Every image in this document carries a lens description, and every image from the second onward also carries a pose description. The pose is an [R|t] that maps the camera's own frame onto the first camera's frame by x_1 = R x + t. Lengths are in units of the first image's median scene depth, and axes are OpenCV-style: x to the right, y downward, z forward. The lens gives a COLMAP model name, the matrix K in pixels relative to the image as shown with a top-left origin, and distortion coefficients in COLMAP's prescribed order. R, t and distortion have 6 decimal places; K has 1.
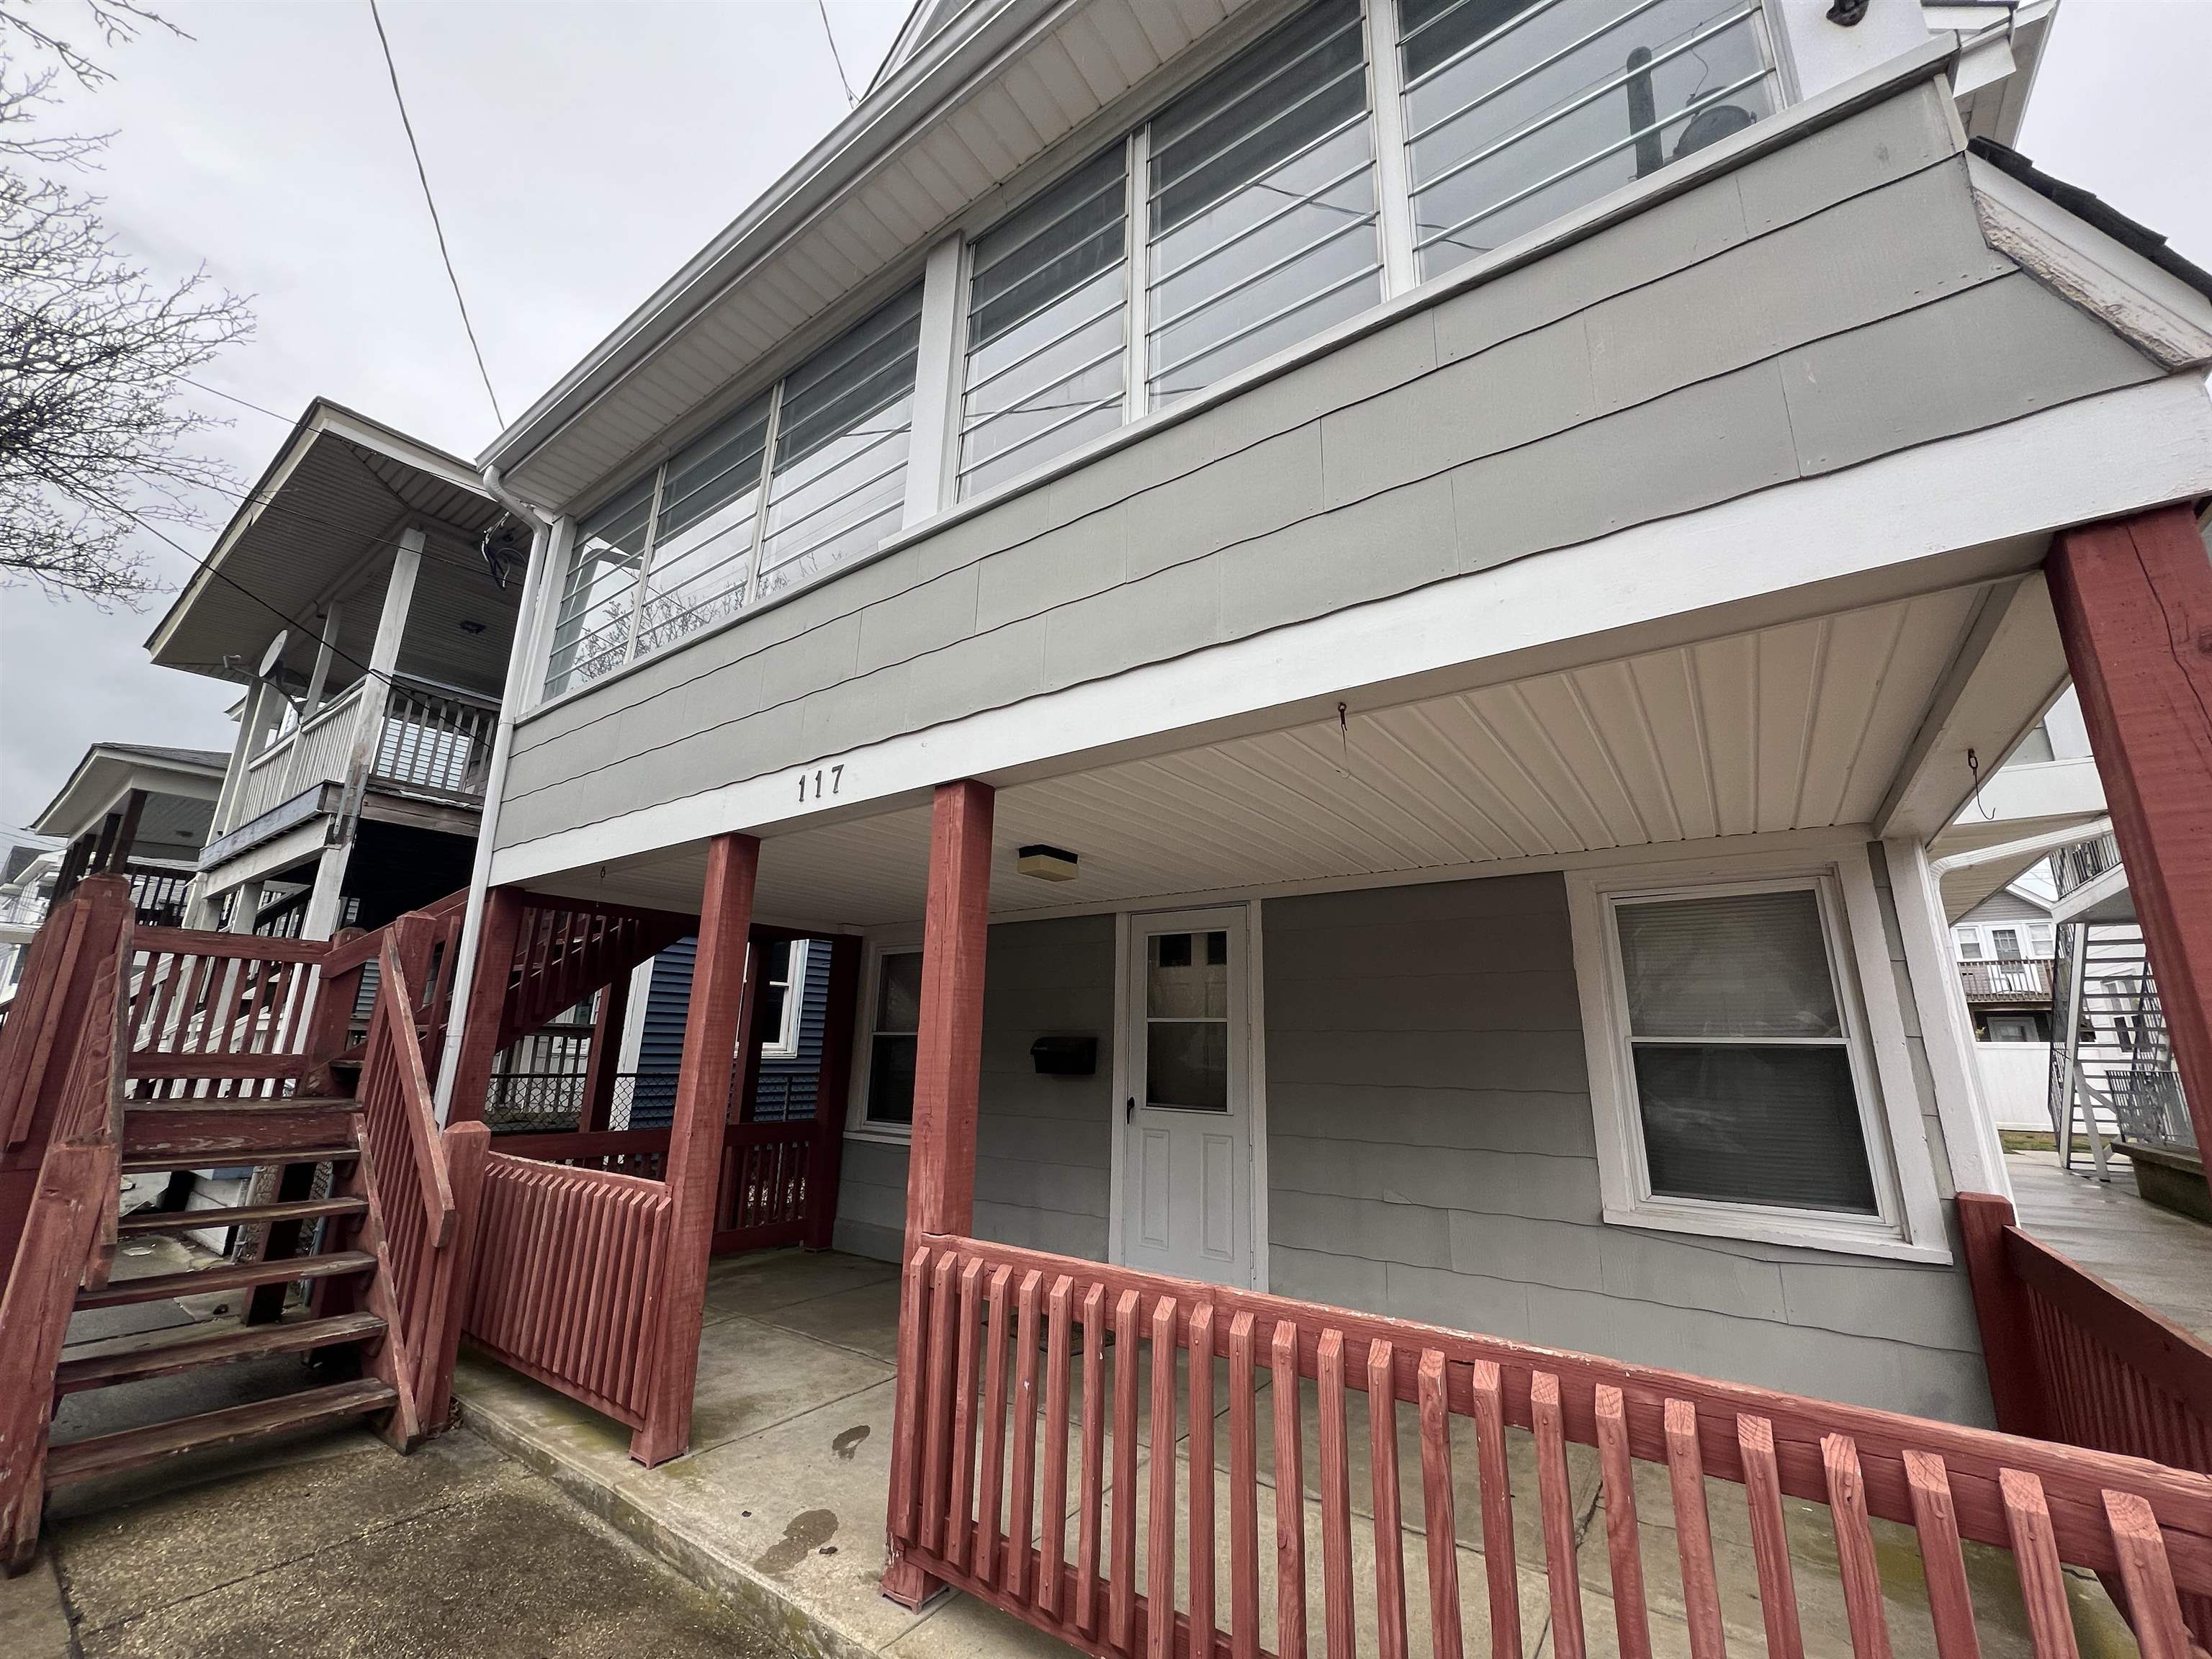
lens RADIAL K [[876.7, 0, 1141.4], [0, 876.7, 839.4], [0, 0, 1]] dist [-0.002422, -0.000171]
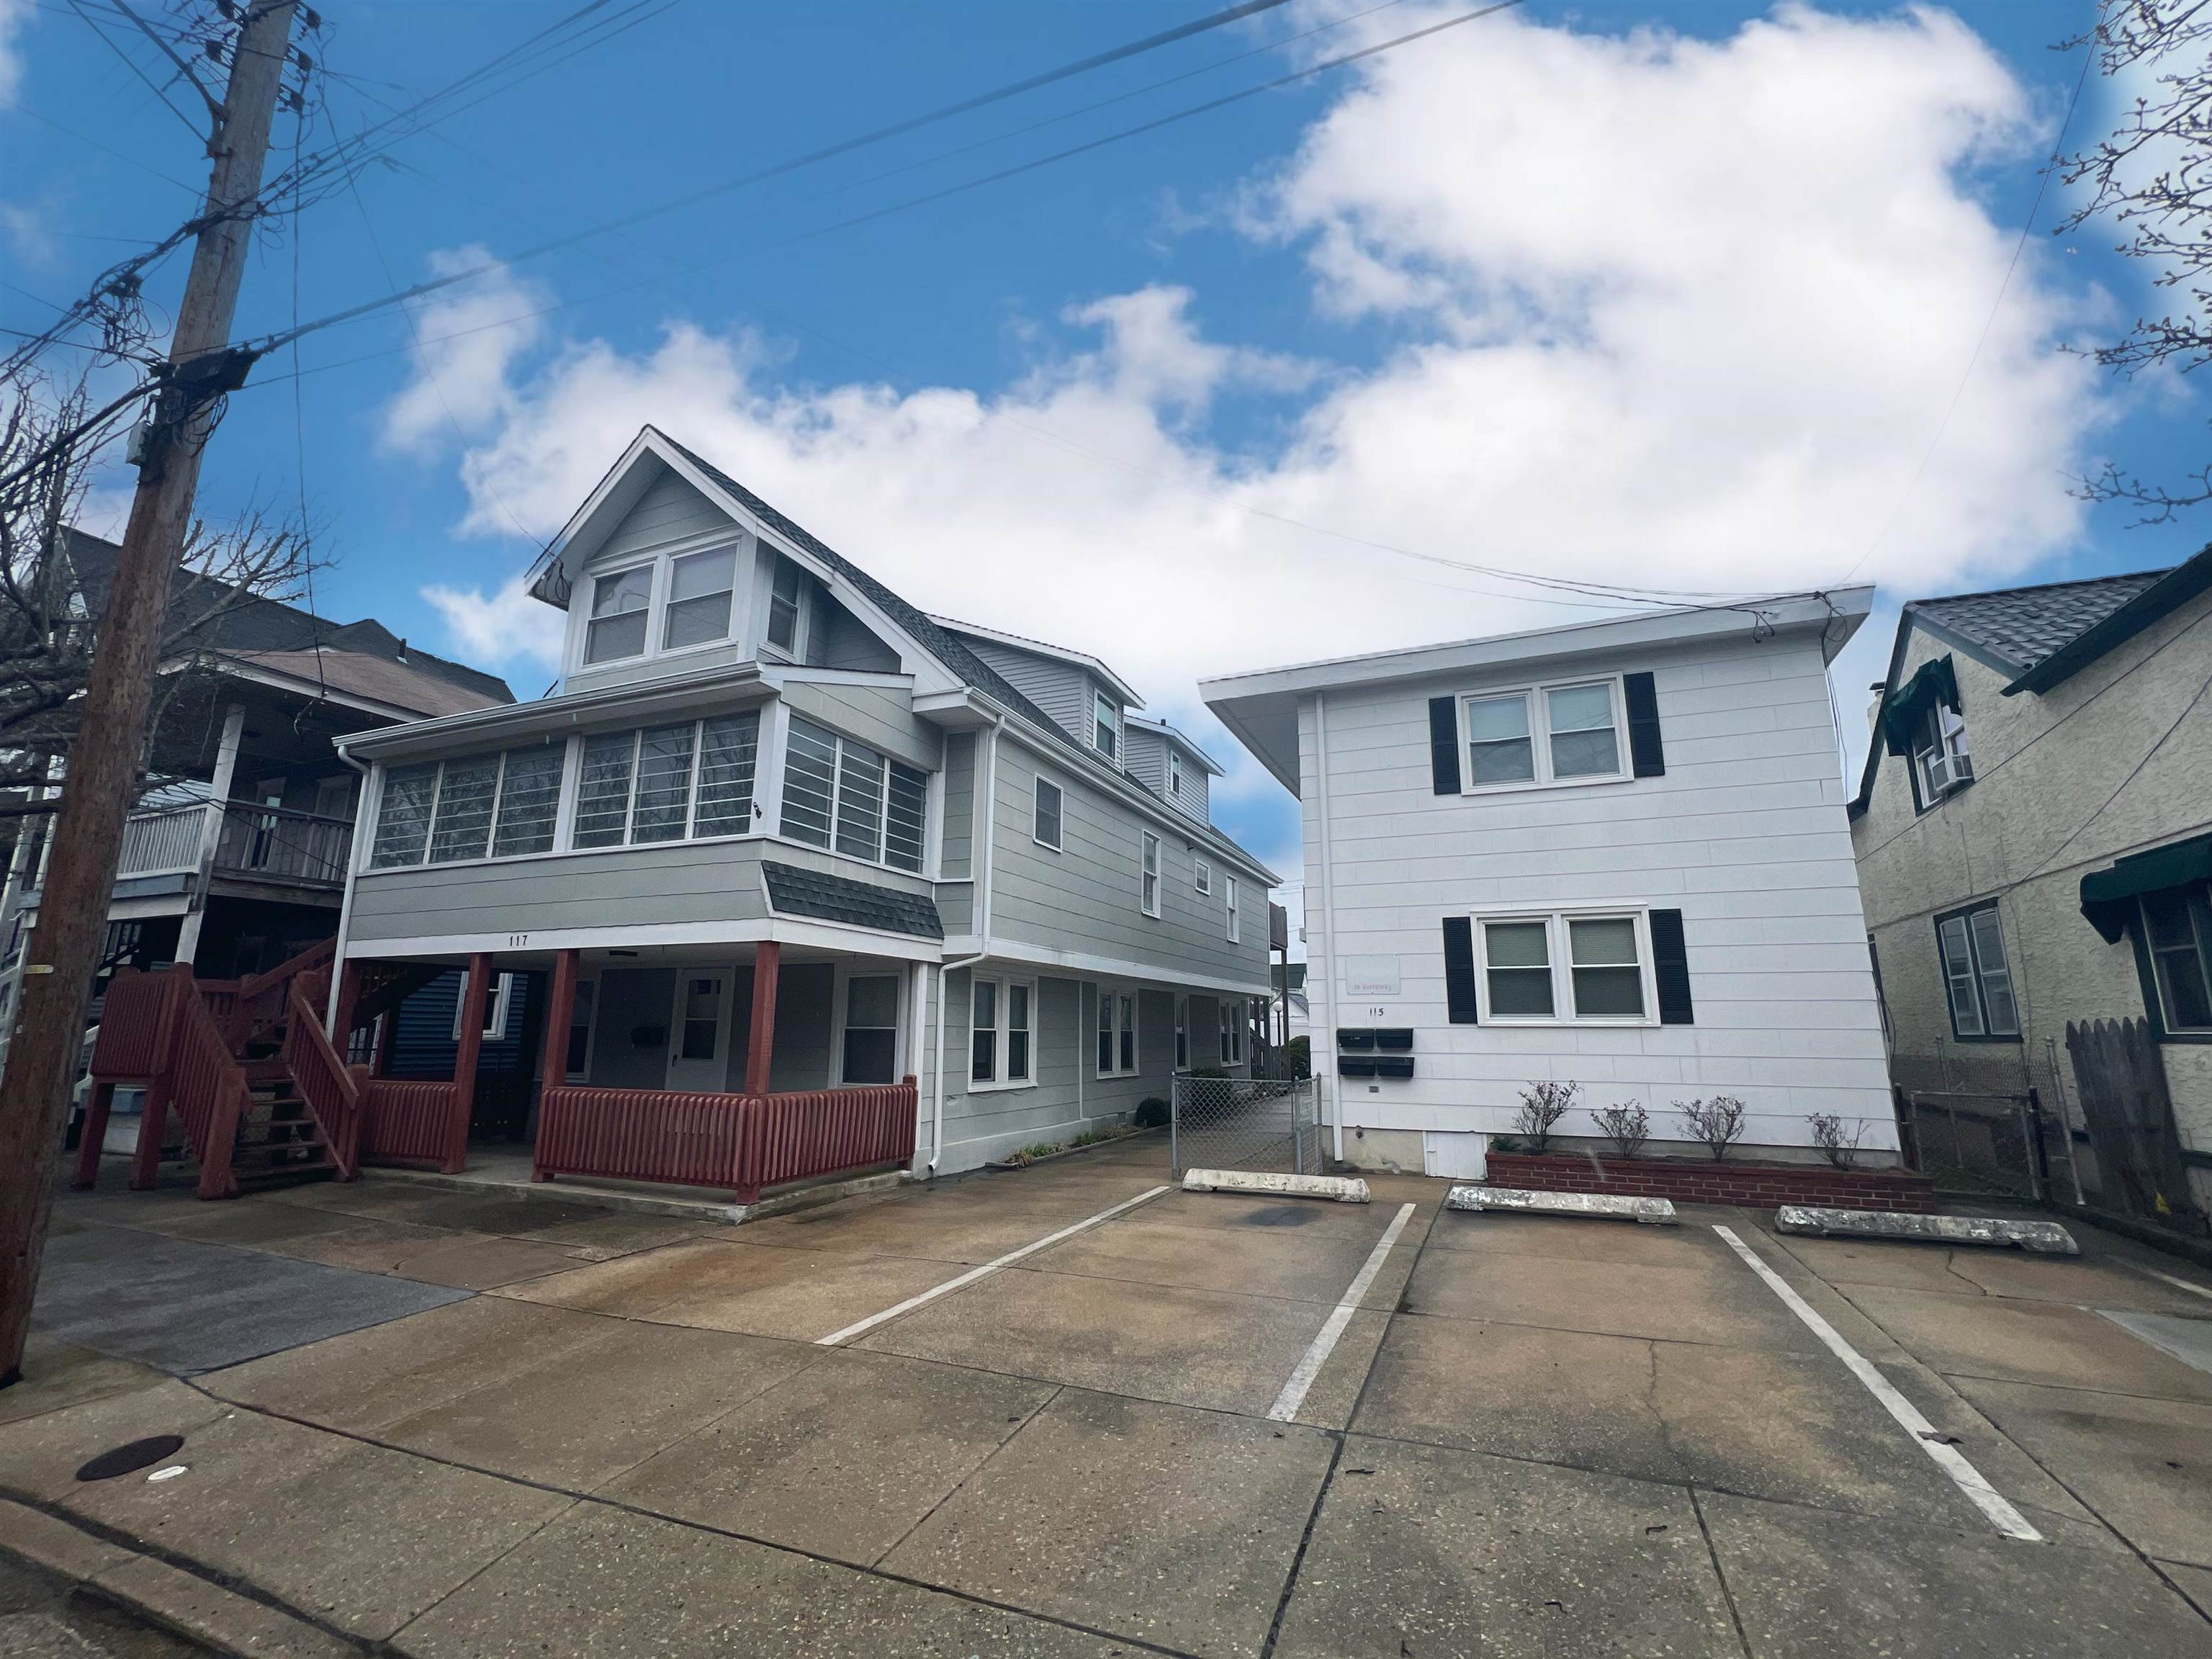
lens RADIAL K [[968.3, 0, 1119.4], [0, 968.3, 839.4], [0, 0, 1]] dist [-0.003030, -0.000016]
pose [[0.979360, 0.033462, 0.199334, 0.557618], [-0.041839, 0.998403, 0.037959, -0.366174], [-0.197746, -0.045516, 0.979196, -1.502459]]
